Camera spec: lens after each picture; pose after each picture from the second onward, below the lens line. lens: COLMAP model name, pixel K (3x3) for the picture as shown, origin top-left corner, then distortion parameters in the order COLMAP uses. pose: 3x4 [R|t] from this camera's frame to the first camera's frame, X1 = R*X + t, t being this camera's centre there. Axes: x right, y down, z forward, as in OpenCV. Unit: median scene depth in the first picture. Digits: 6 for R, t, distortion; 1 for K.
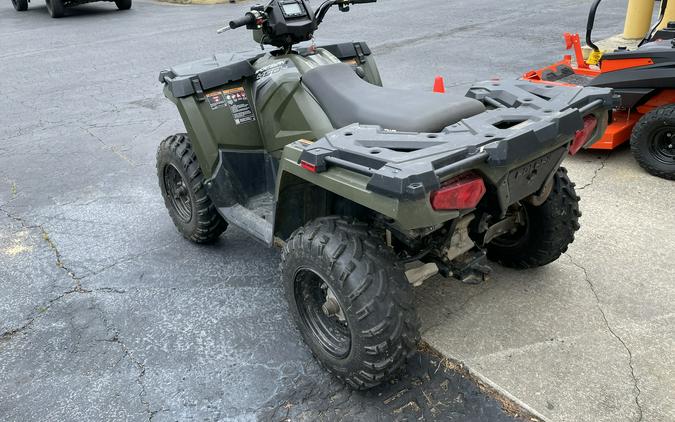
lens RADIAL K [[512.7, 0, 344.4], [0, 512.7, 255.3], [0, 0, 1]] dist [0.085707, -0.122949]
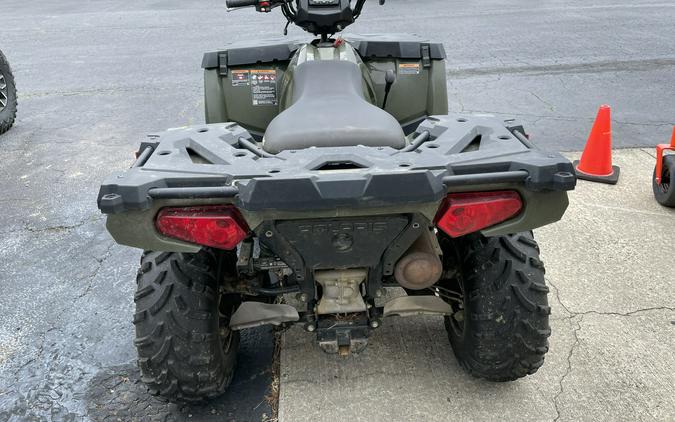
lens RADIAL K [[513.9, 0, 336.1], [0, 513.9, 243.3], [0, 0, 1]] dist [0.087552, -0.127490]
pose [[0.783645, 0.337774, -0.521353, 0.531030], [-0.337223, 0.936139, 0.099625, -0.159006], [0.521710, 0.097741, 0.847506, 0.267324]]
